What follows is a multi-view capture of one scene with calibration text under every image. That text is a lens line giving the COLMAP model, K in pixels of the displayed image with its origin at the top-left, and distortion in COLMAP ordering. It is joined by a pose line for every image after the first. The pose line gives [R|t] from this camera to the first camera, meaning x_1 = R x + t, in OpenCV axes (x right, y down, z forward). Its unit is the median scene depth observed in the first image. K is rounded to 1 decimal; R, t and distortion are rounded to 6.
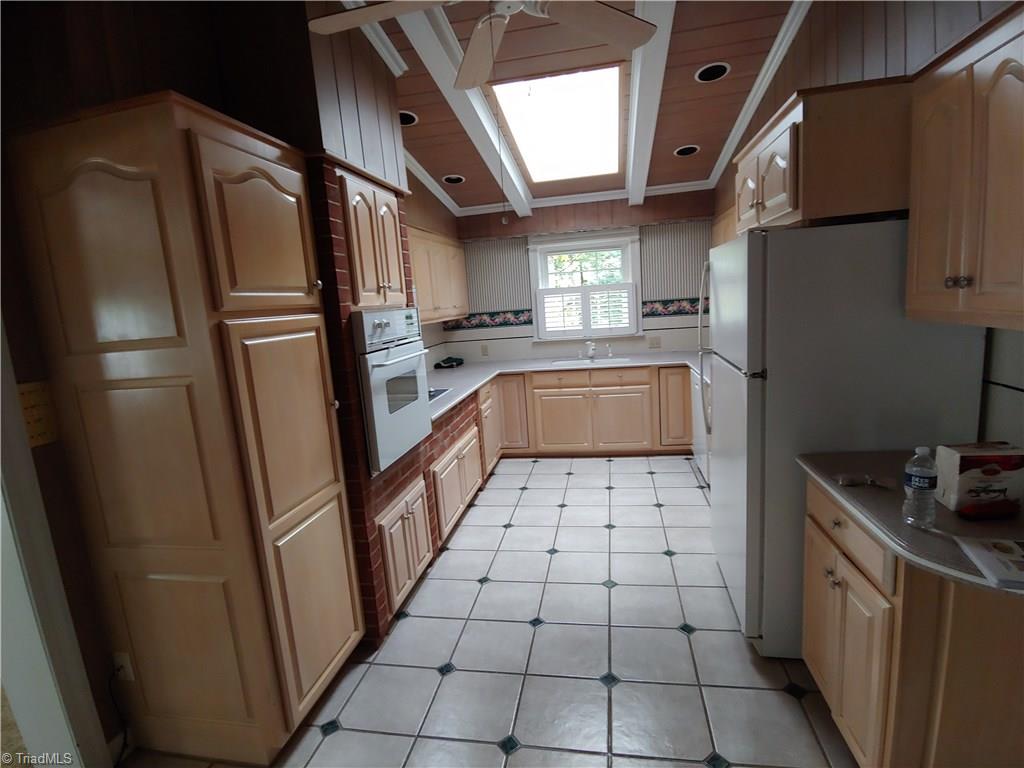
lens RADIAL K [[512.1, 0, 510.9], [0, 512.1, 381.7], [0, 0, 1]] dist [-0.024681, 0.000851]
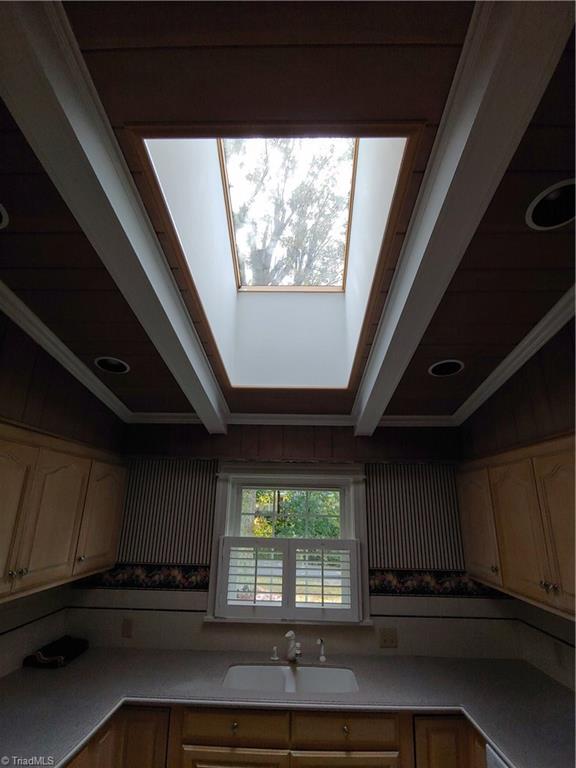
lens RADIAL K [[384.1, 0, 289.0], [0, 384.1, 380.8], [0, 0, 1]] dist [-0.024681, 0.000851]
pose [[0.982600, 0.138228, 0.124053, 0.048868], [-0.064061, 0.879159, -0.472203, -0.131028], [-0.174334, 0.456040, 0.872717, 0.447918]]
